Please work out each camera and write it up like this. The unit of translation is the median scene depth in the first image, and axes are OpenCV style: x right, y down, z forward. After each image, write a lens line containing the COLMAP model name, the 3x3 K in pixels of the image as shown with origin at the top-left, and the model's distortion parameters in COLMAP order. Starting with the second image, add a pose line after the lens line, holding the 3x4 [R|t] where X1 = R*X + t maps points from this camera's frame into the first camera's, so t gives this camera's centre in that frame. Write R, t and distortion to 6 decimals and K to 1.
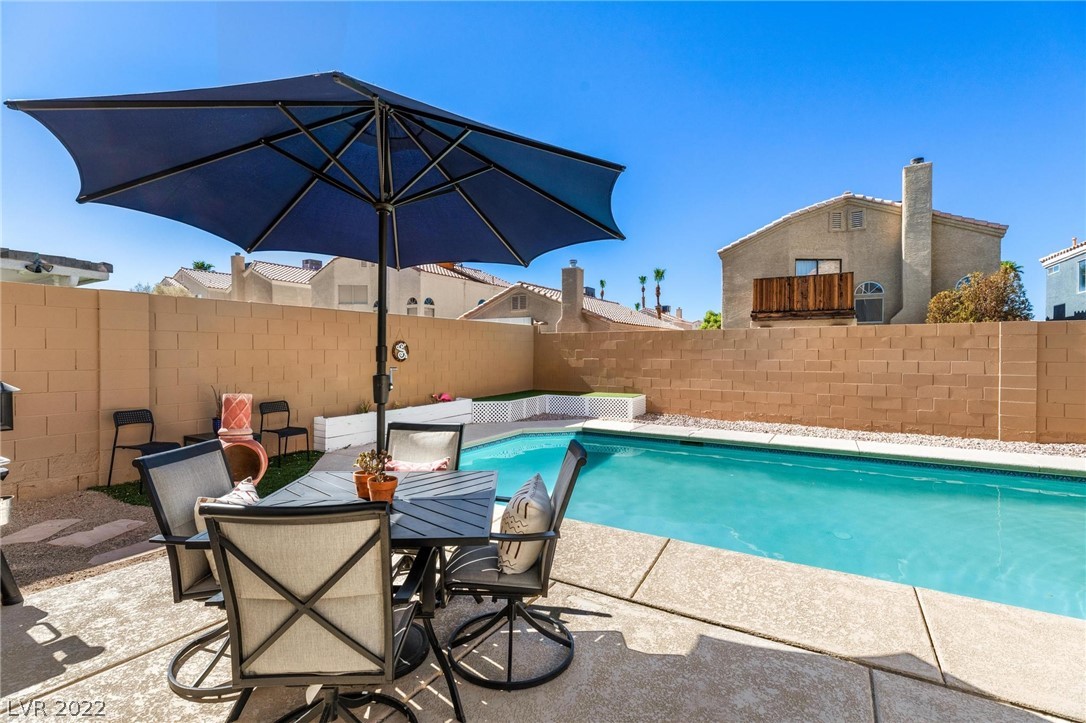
lens RADIAL K [[486.9, 0, 537.3], [0, 486.9, 354.0], [0, 0, 1]] dist [0.001956, 0.000344]
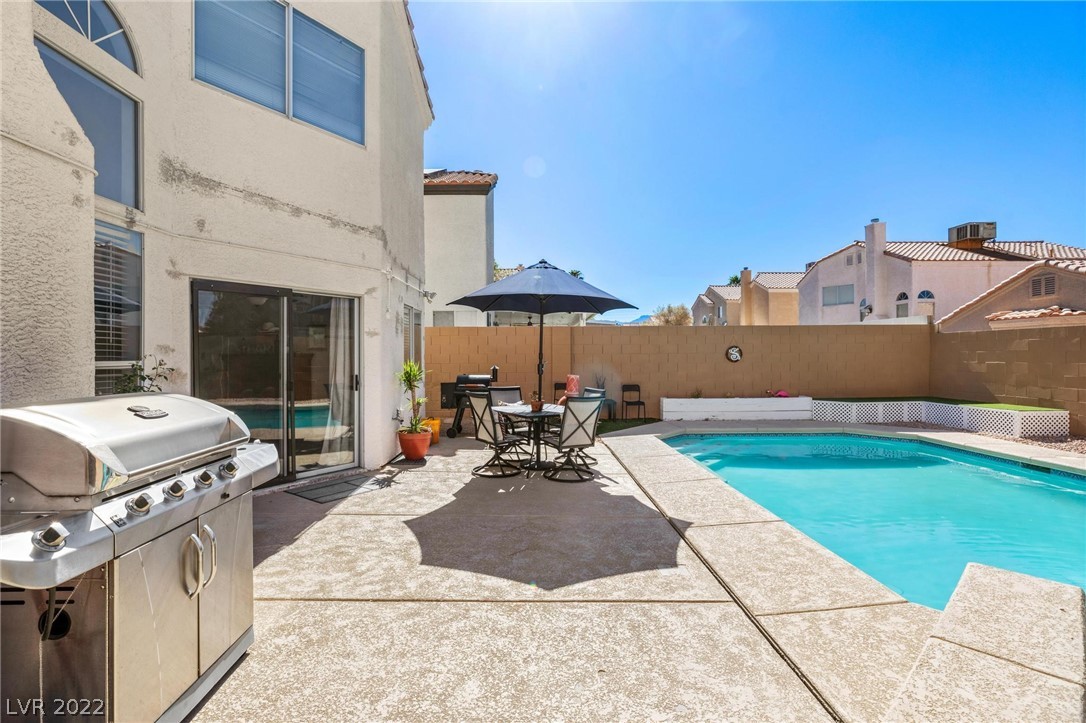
lens RADIAL K [[498.3, 0, 536.7], [0, 498.3, 356.5], [0, 0, 1]] dist [-0.005284, 0.000220]
pose [[0.523316, 0.001685, -0.852137, 0.281971], [-0.000577, 0.999999, 0.001623, -0.000697], [0.852138, -0.000358, 0.523316, -0.064131]]
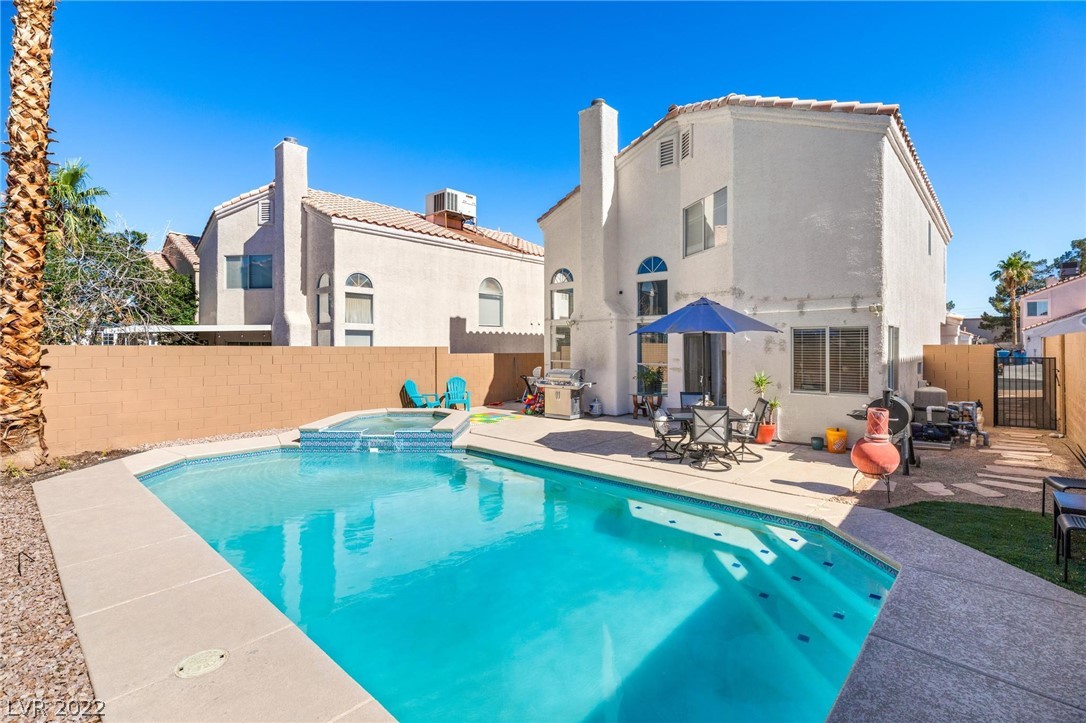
lens RADIAL K [[493.8, 0, 540.3], [0, 493.8, 344.0], [0, 0, 1]] dist [0.001432, 0.000174]
pose [[-0.979851, 0.003970, 0.199689, 0.016475], [0.004400, 0.999989, 0.001708, -0.029281], [-0.199680, 0.002552, -0.979858, 0.651113]]
